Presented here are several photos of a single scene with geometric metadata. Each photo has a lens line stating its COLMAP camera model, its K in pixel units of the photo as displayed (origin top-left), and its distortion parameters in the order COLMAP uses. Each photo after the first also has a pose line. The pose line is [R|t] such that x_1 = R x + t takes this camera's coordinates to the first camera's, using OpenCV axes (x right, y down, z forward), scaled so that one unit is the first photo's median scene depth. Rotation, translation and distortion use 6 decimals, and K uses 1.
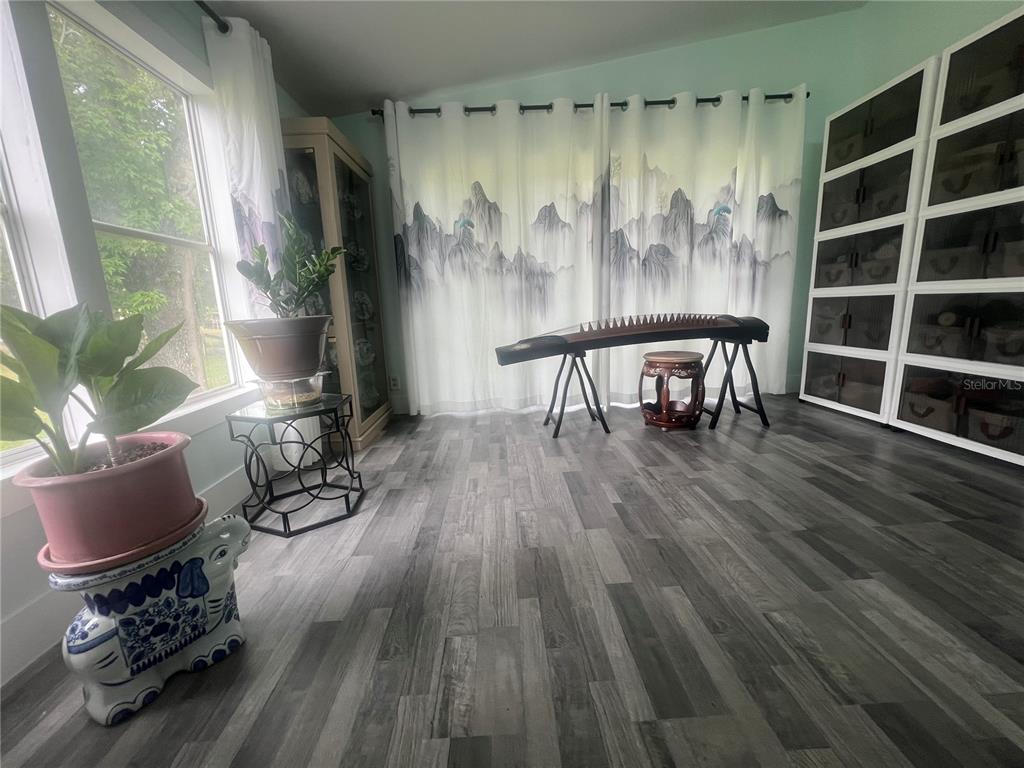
lens RADIAL K [[411.3, 0, 509.7], [0, 411.3, 381.2], [0, 0, 1]] dist [-0.000897, 0.000407]
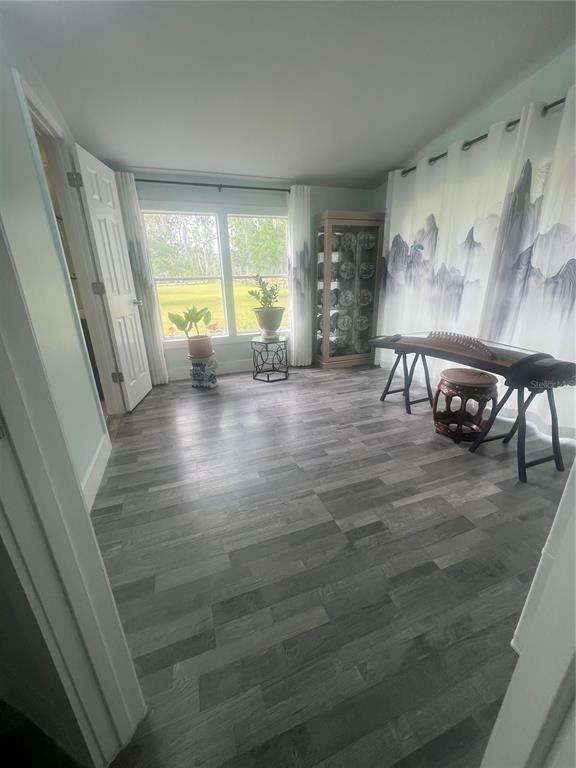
lens RADIAL K [[307.3, 0, 290.4], [0, 307.3, 381.6], [0, 0, 1]] dist [0.000401, -0.000017]
pose [[0.311461, 0.341763, -0.886674, 1.062373], [-0.170747, 0.938028, 0.301579, -0.231895], [0.934793, 0.057467, 0.350514, 0.284232]]
